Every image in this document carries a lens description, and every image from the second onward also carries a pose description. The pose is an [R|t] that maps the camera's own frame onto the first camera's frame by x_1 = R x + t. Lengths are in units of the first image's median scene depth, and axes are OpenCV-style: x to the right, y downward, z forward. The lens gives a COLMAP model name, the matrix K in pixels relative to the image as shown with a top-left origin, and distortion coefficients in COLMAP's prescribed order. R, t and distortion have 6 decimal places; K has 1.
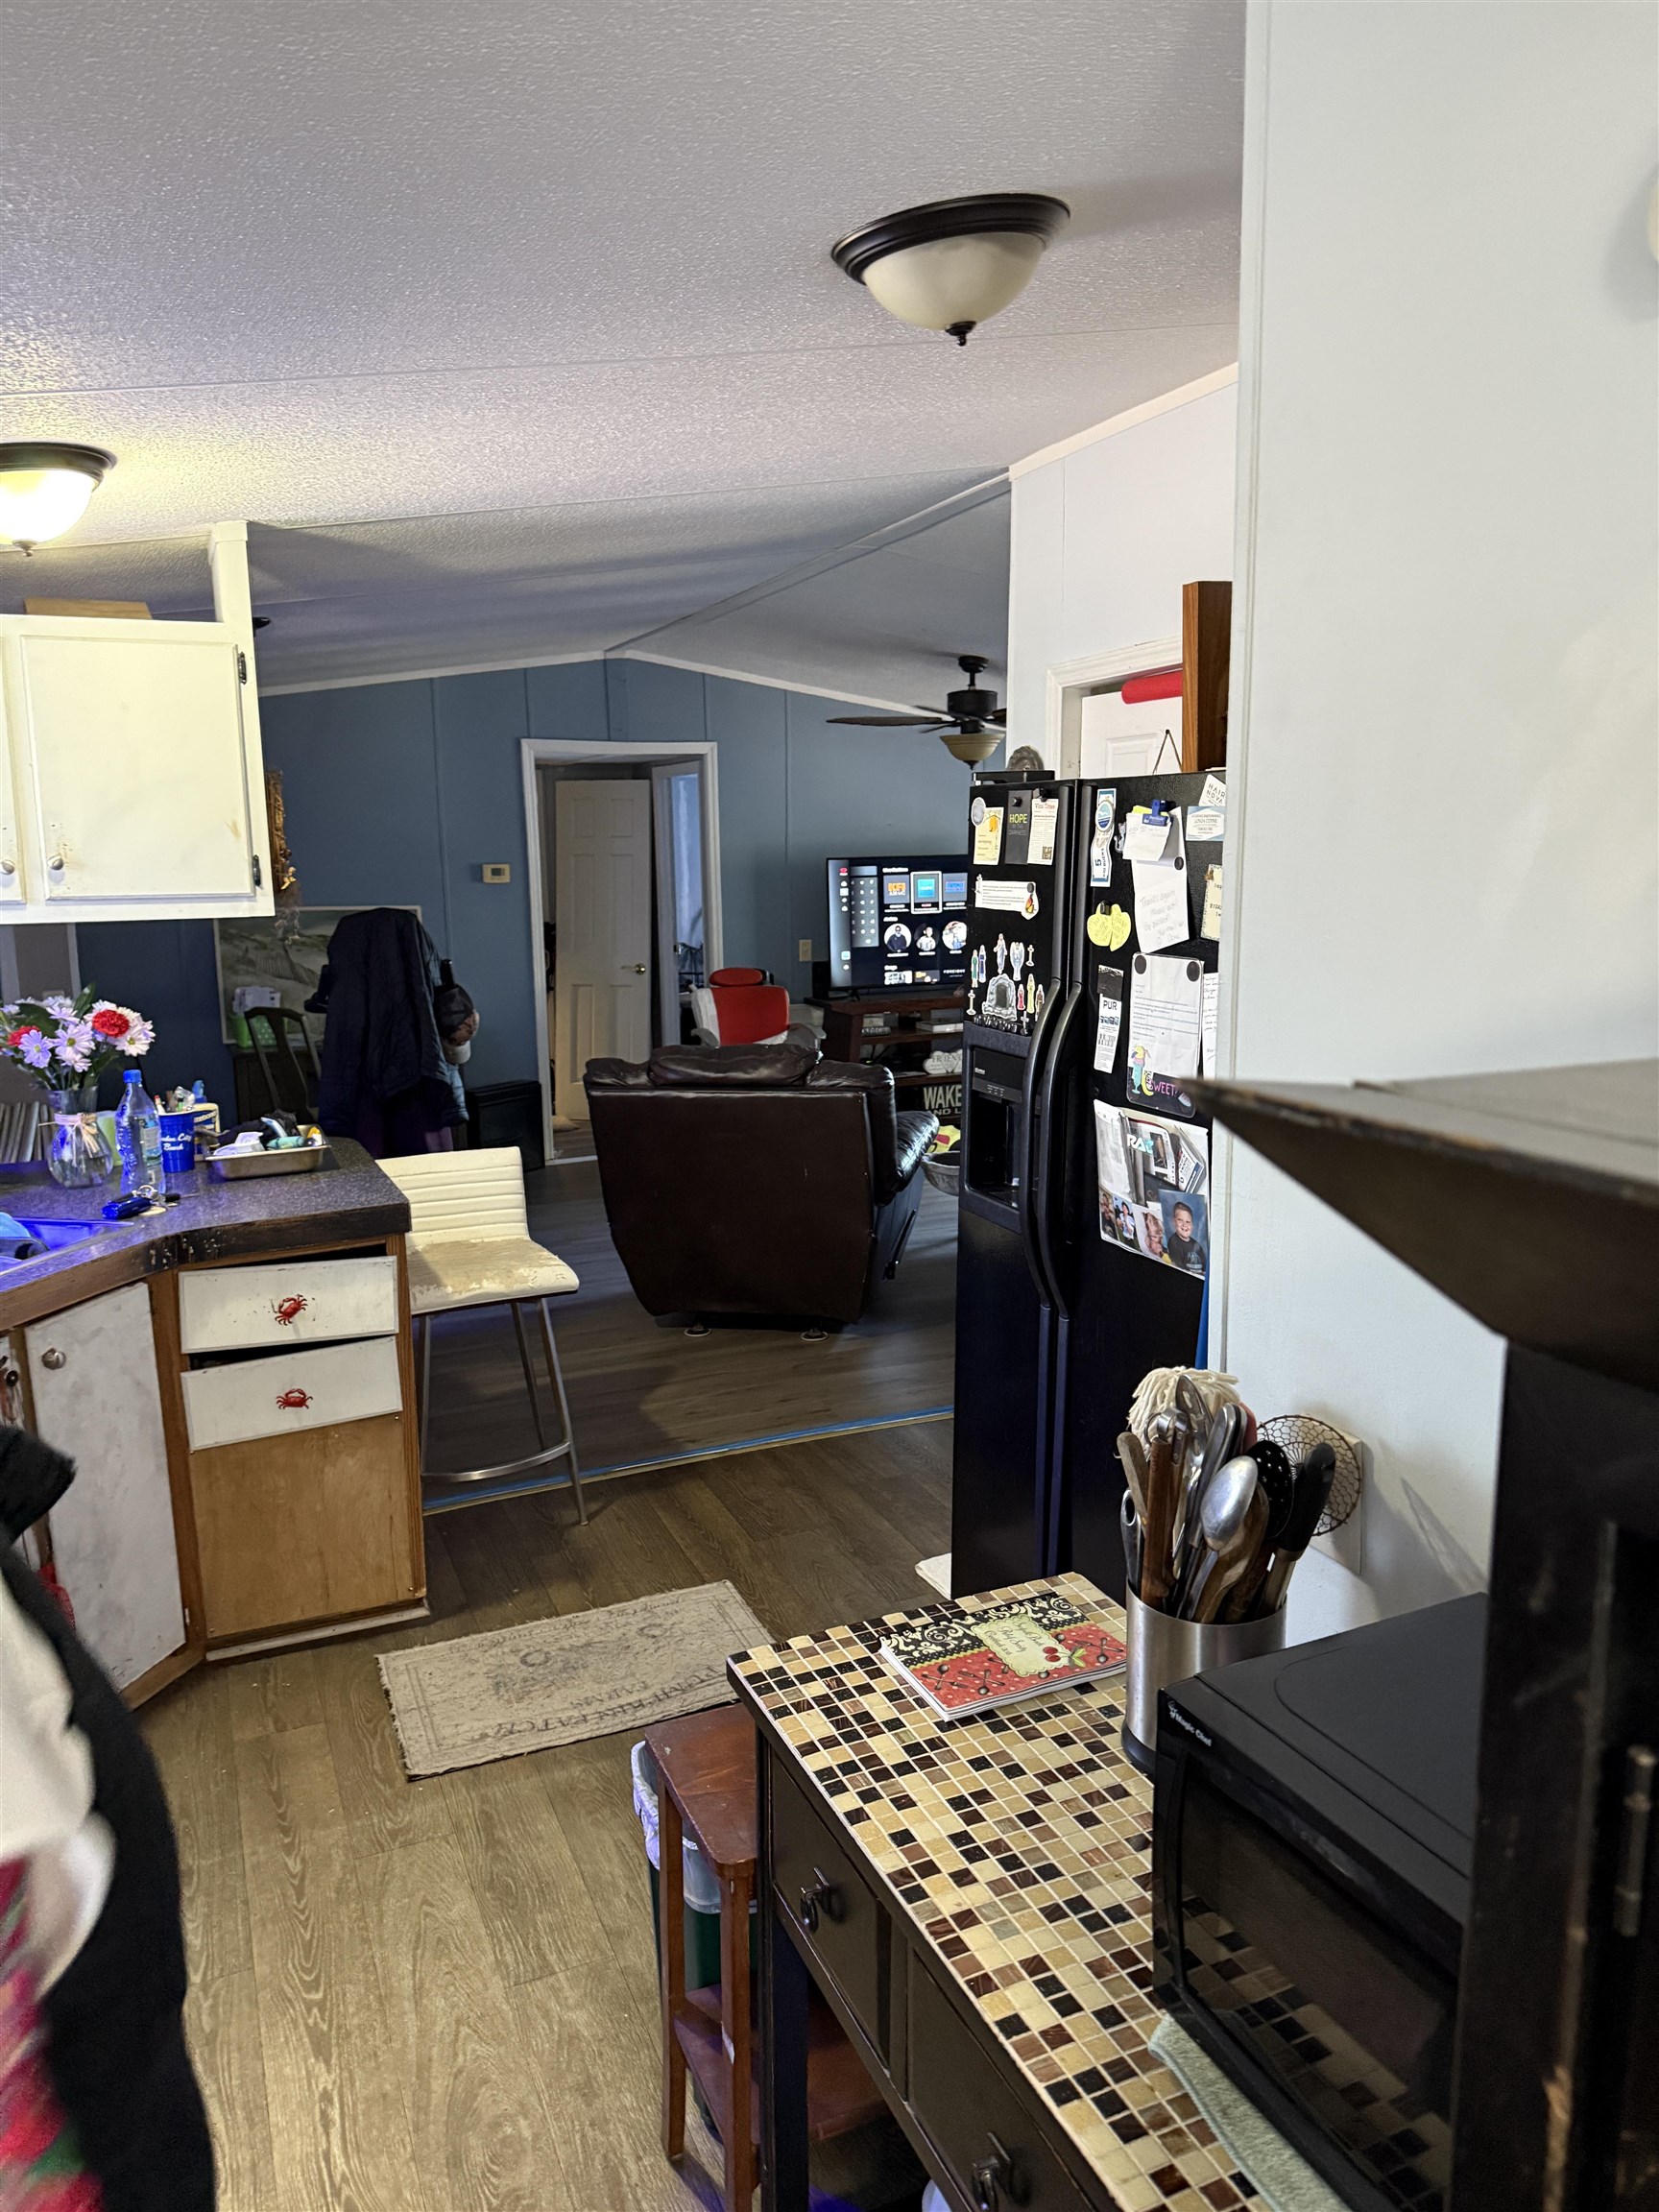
lens RADIAL K [[1551.4, 0, 828.3], [0, 1551.4, 1113.2], [0, 0, 1]] dist [0.002758, 0.000077]
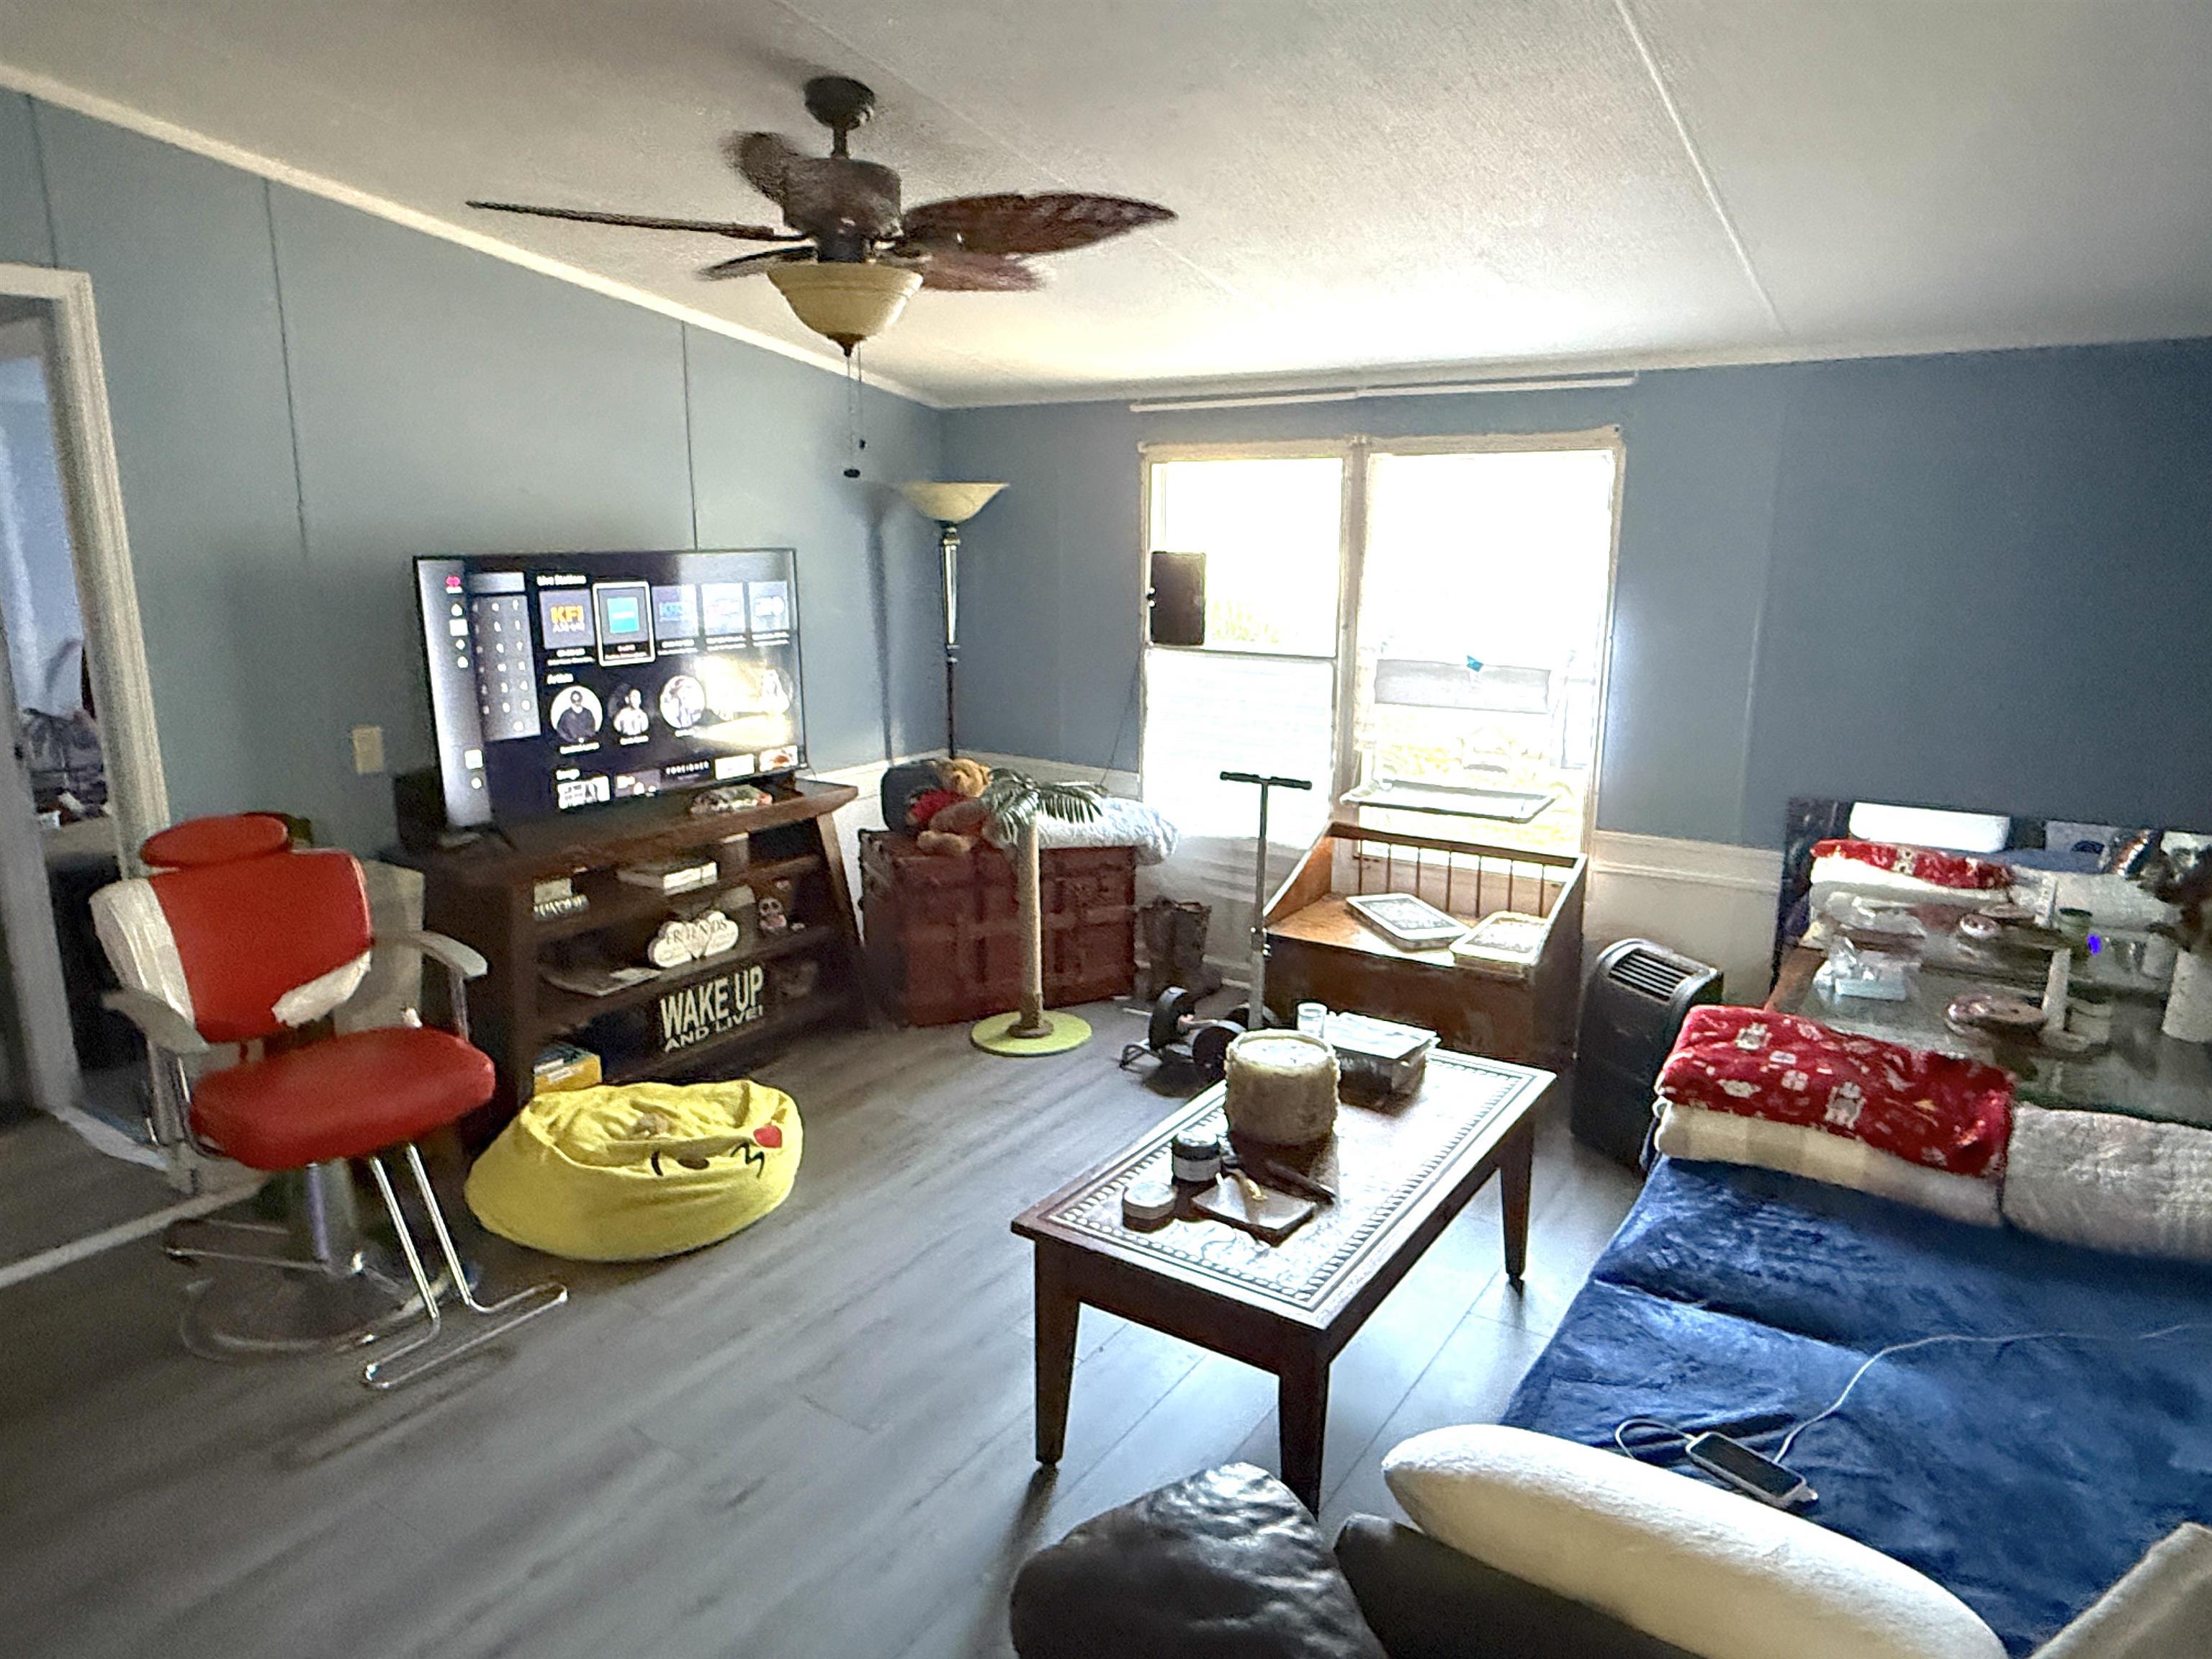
lens RADIAL K [[1365.9, 0, 1122.3], [0, 1365.9, 818.3], [0, 0, 1]] dist [-0.000133, -0.001243]
pose [[0.833560, -0.094898, 0.544216, -0.052981], [0.079340, 0.995487, 0.052066, -0.088742], [-0.546701, -0.000222, 0.837328, 0.530604]]
